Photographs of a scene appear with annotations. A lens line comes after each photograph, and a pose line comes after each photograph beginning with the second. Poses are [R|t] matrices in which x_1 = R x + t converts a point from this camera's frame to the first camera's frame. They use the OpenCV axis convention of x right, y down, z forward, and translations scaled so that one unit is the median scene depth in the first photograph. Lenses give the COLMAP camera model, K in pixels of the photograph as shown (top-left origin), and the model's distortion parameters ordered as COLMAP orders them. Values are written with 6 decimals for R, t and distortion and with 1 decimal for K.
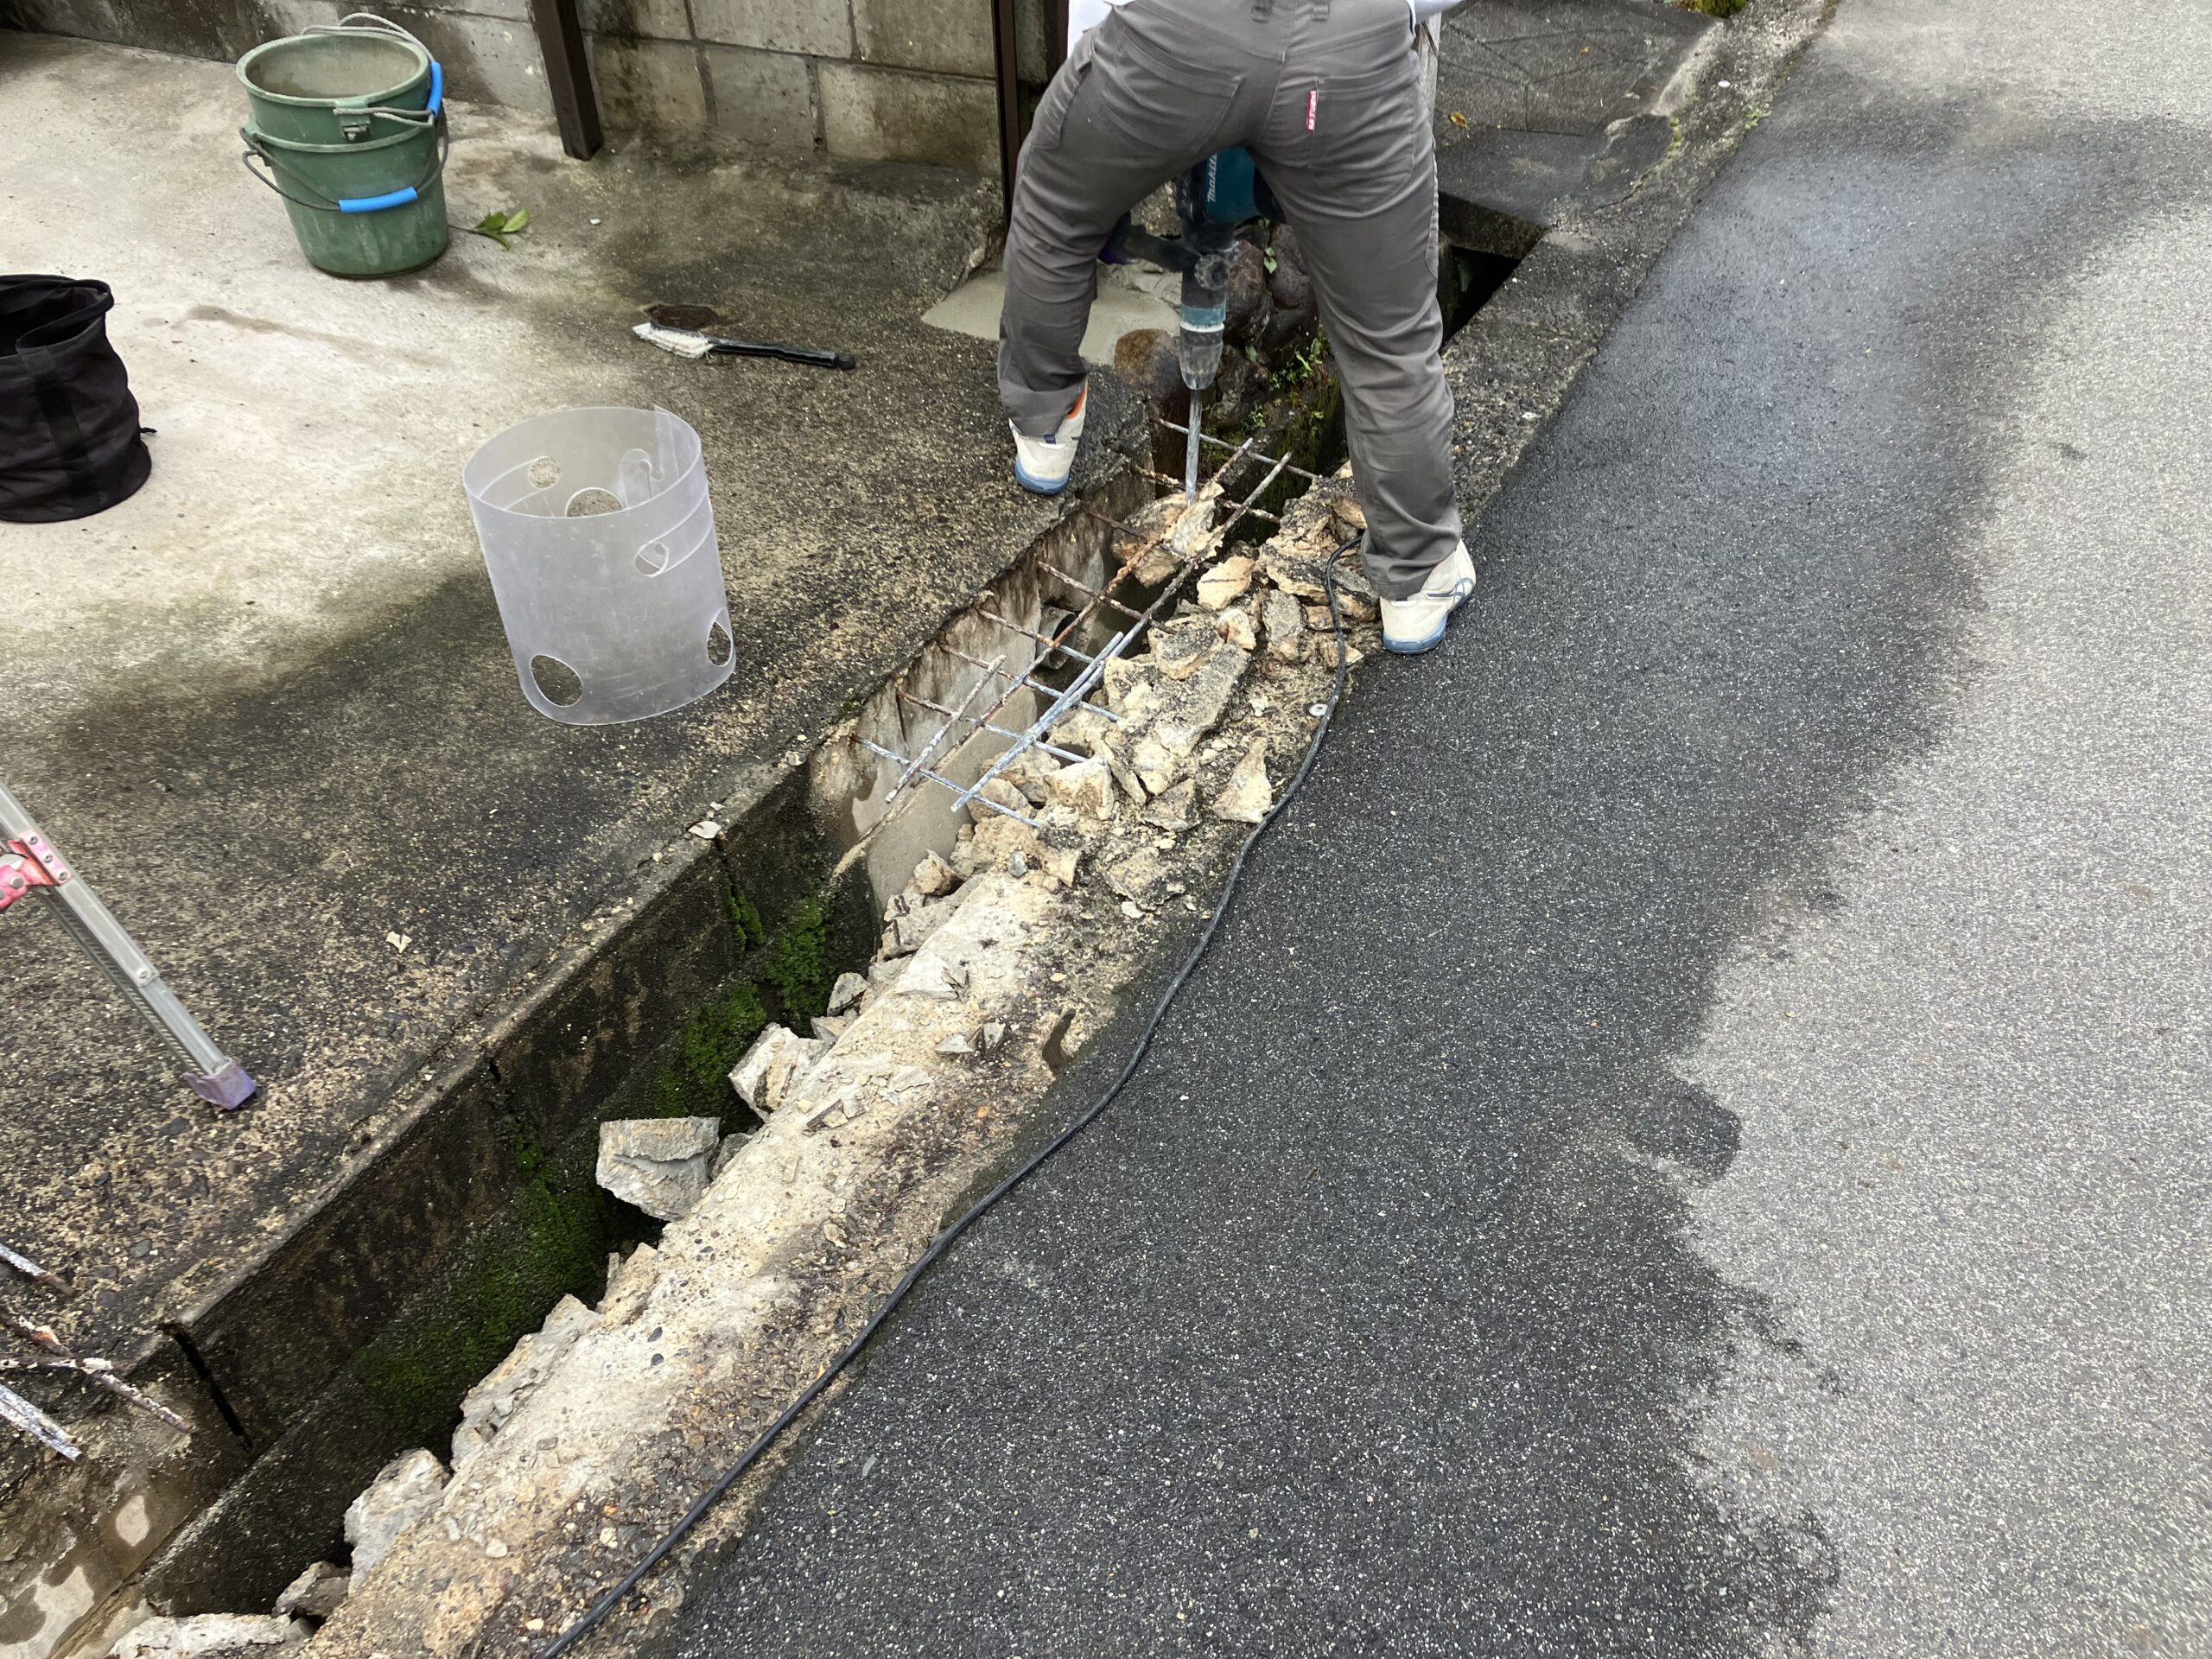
lens RADIAL K [[1796.5, 0, 1106.0], [0, 1796.5, 829.5], [0, 0, 1]] dist [0.014467, 0.013902]
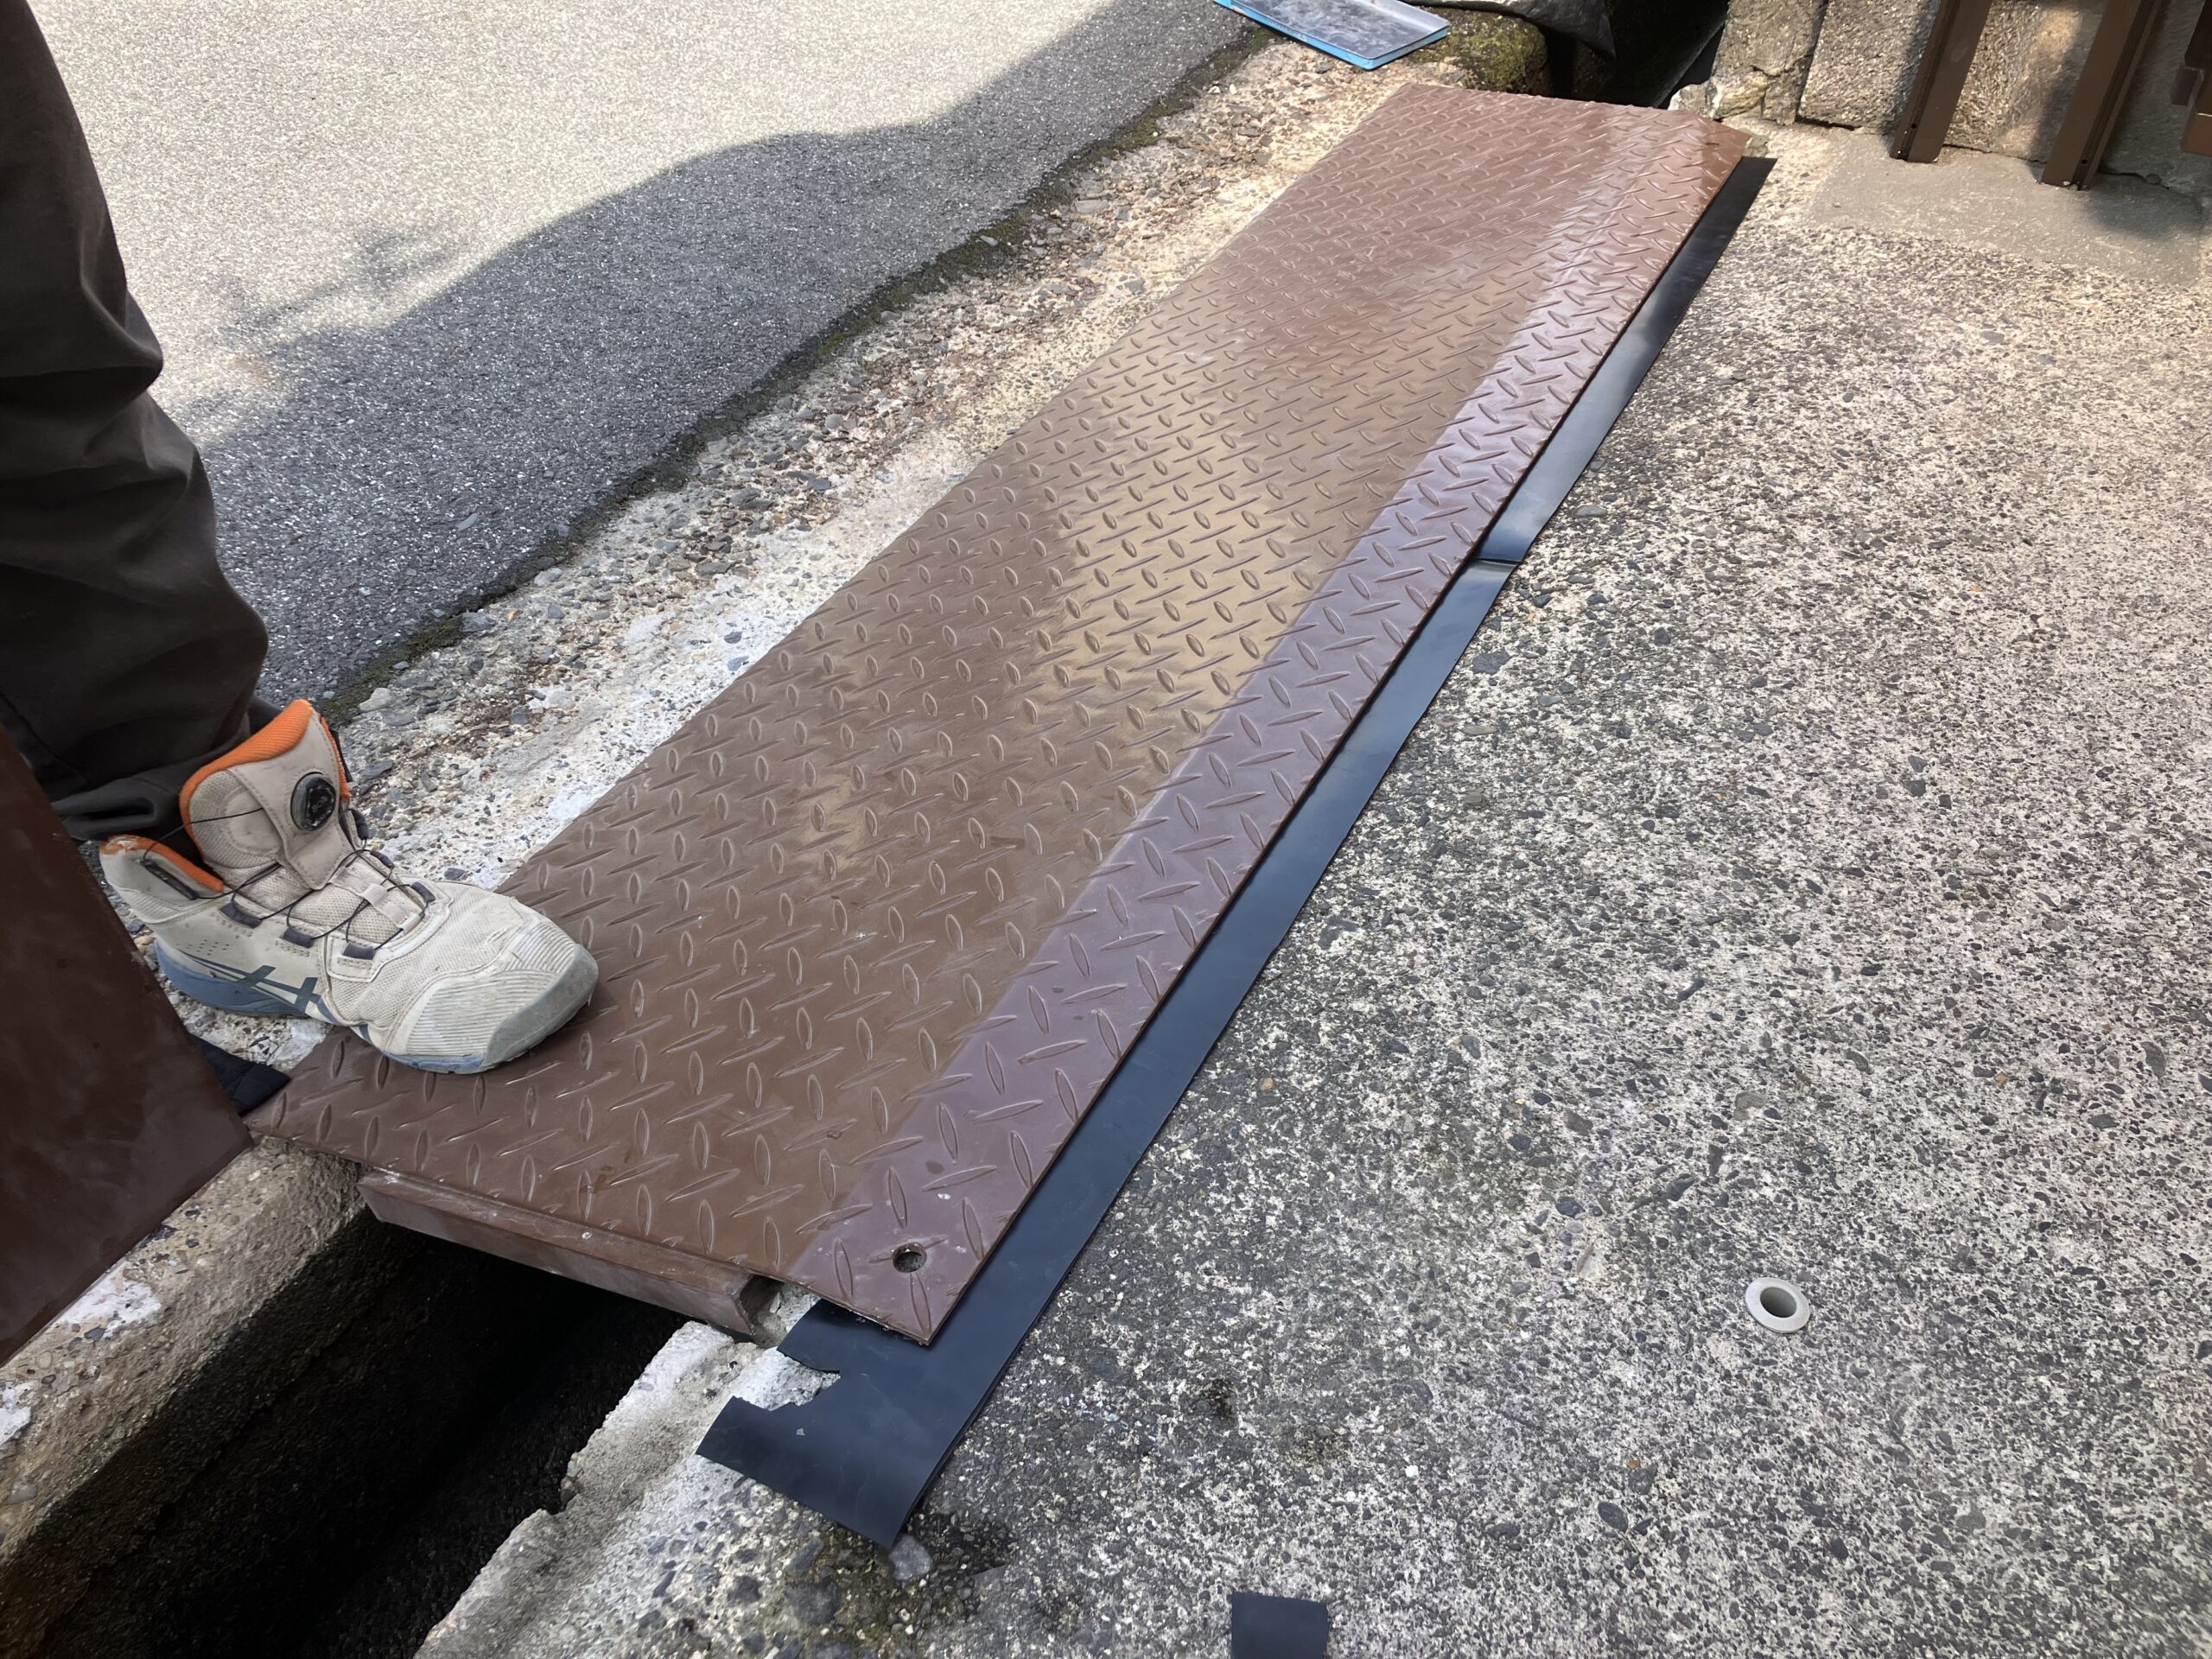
lens RADIAL K [[1796.5, 0, 1106.0], [0, 1796.5, 829.5], [0, 0, 1]] dist [0.014467, 0.013902]
pose [[-0.999761, -0.019986, -0.008840, -0.260986], [-0.011596, 0.142277, 0.989759, -0.280101], [-0.018523, 0.989625, -0.142475, 0.774478]]
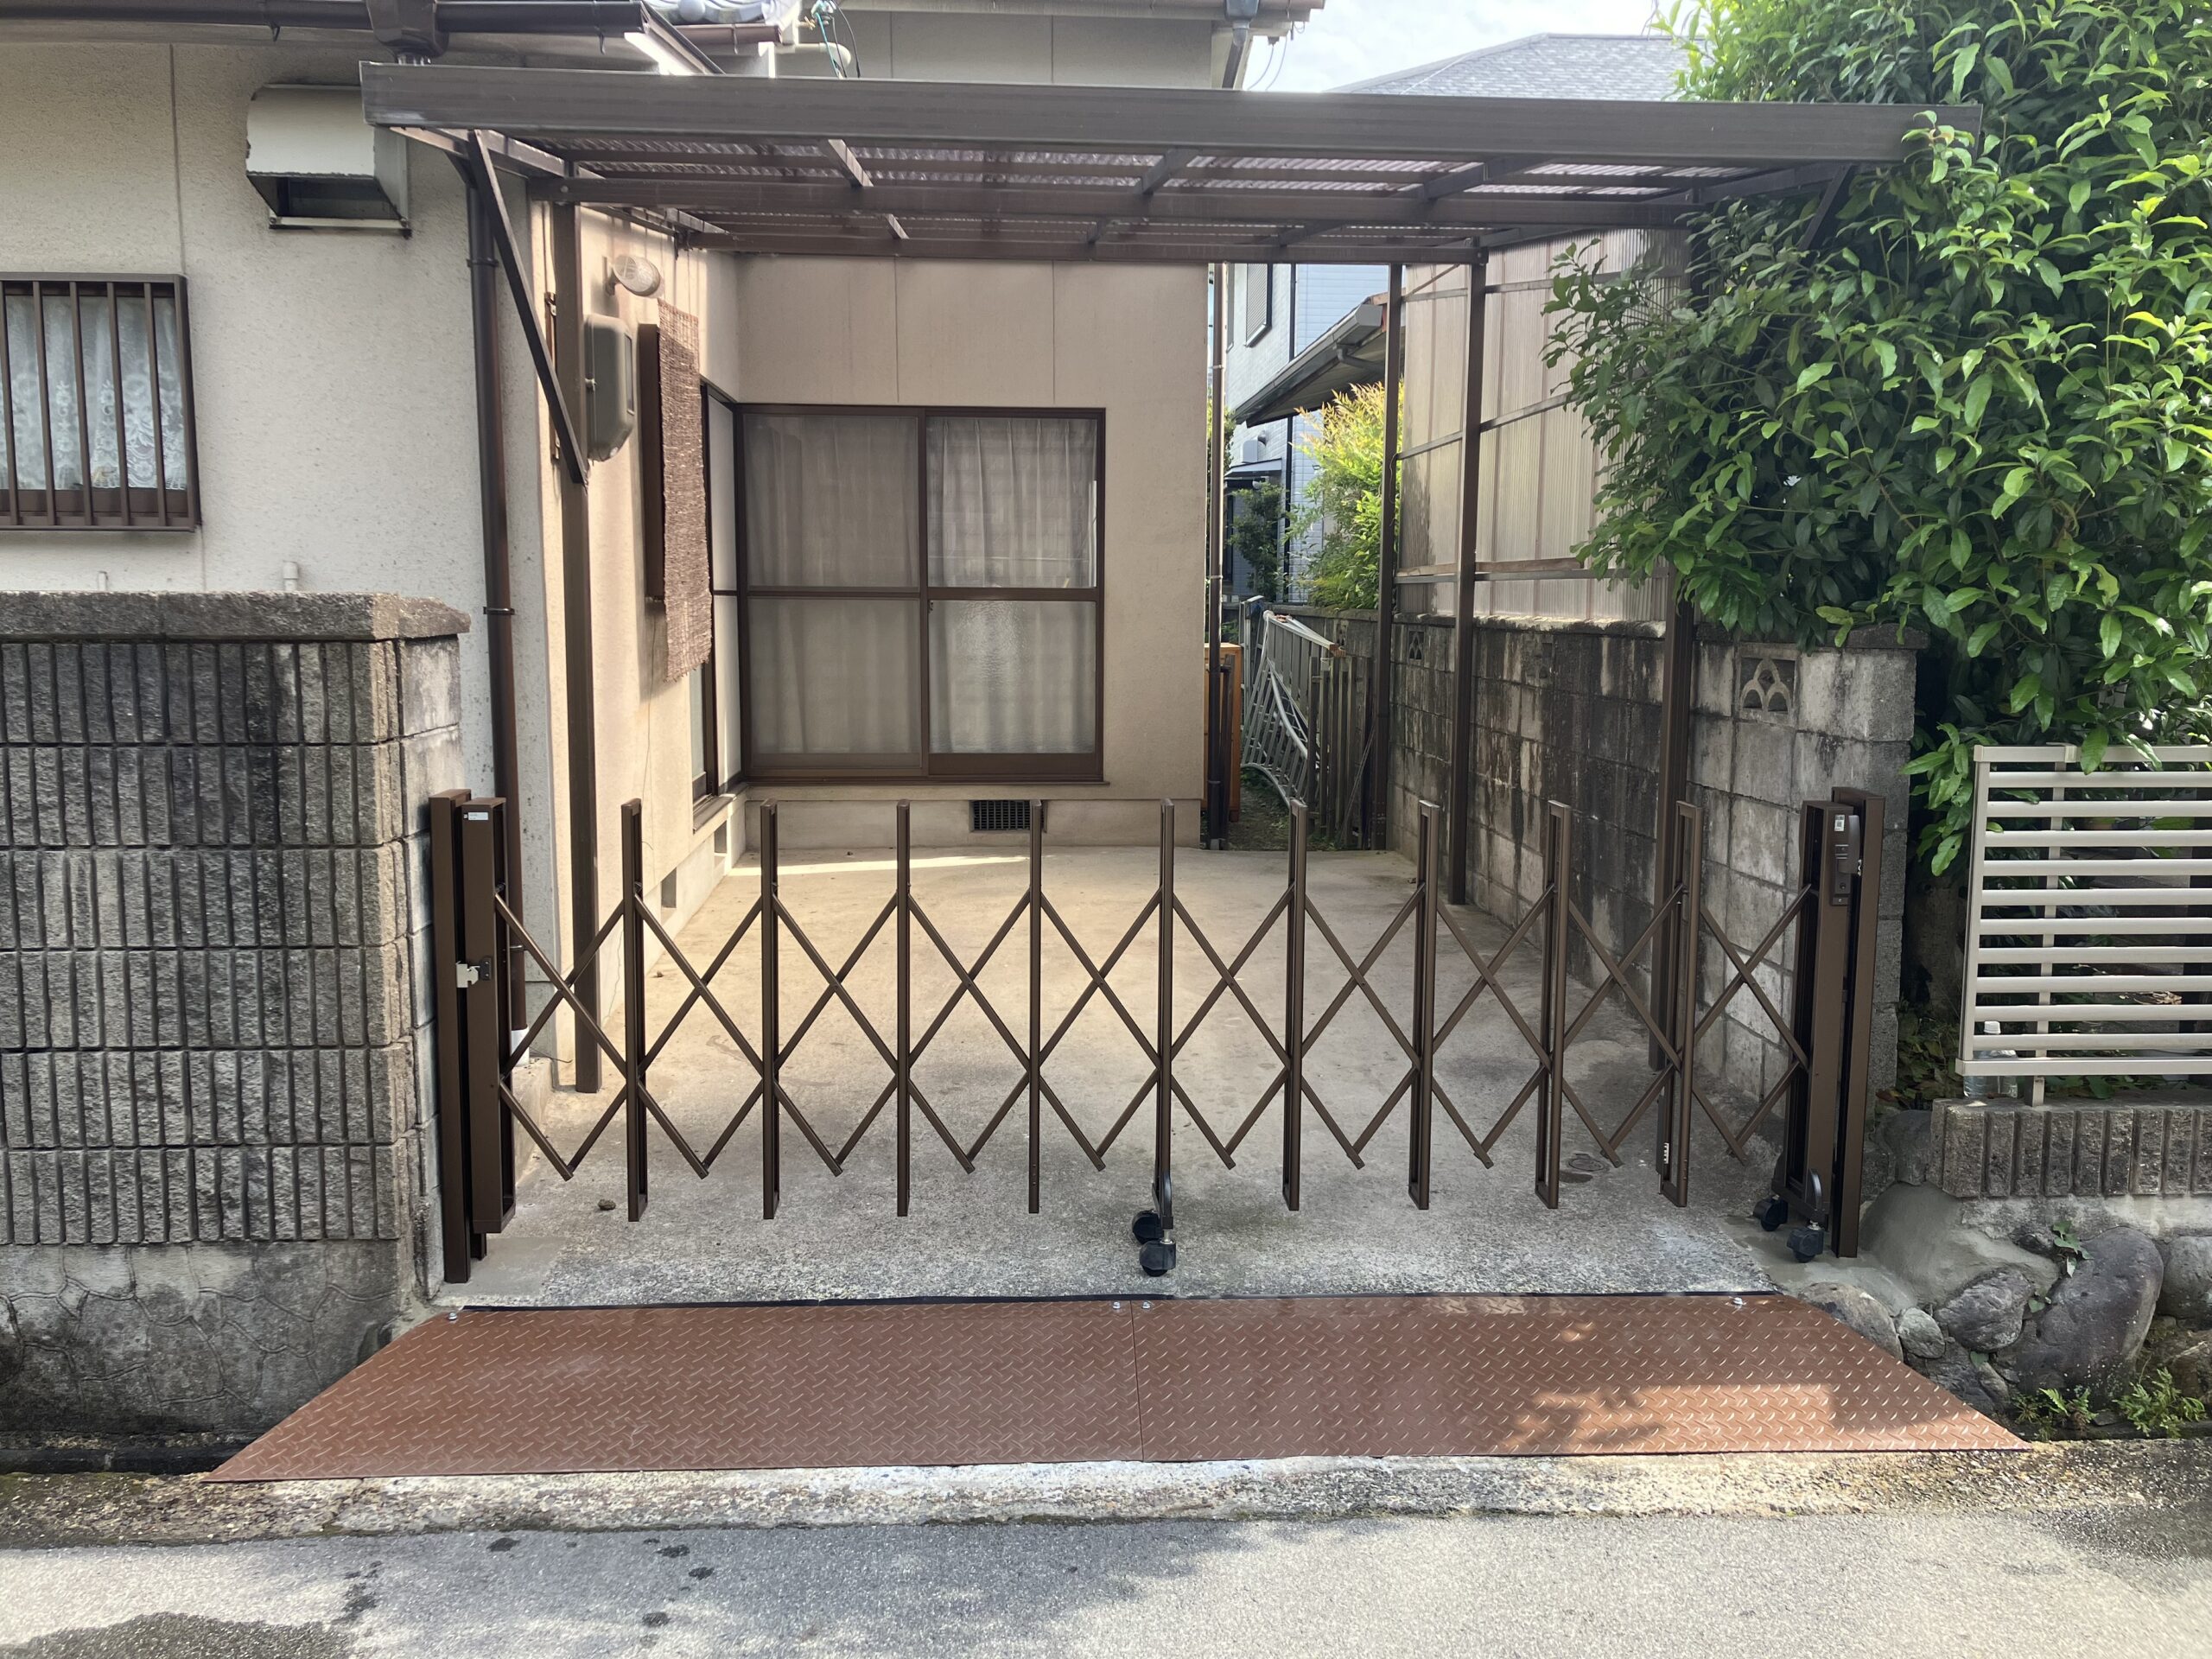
lens RADIAL K [[1796.5, 0, 1106.0], [0, 1796.5, 829.5], [0, 0, 1]] dist [0.014467, 0.013902]
pose [[0.514847, 0.137845, -0.846127, 0.919240], [-0.552787, 0.807775, -0.204760, 0.000286], [0.655255, 0.573148, 0.492079, -0.120999]]
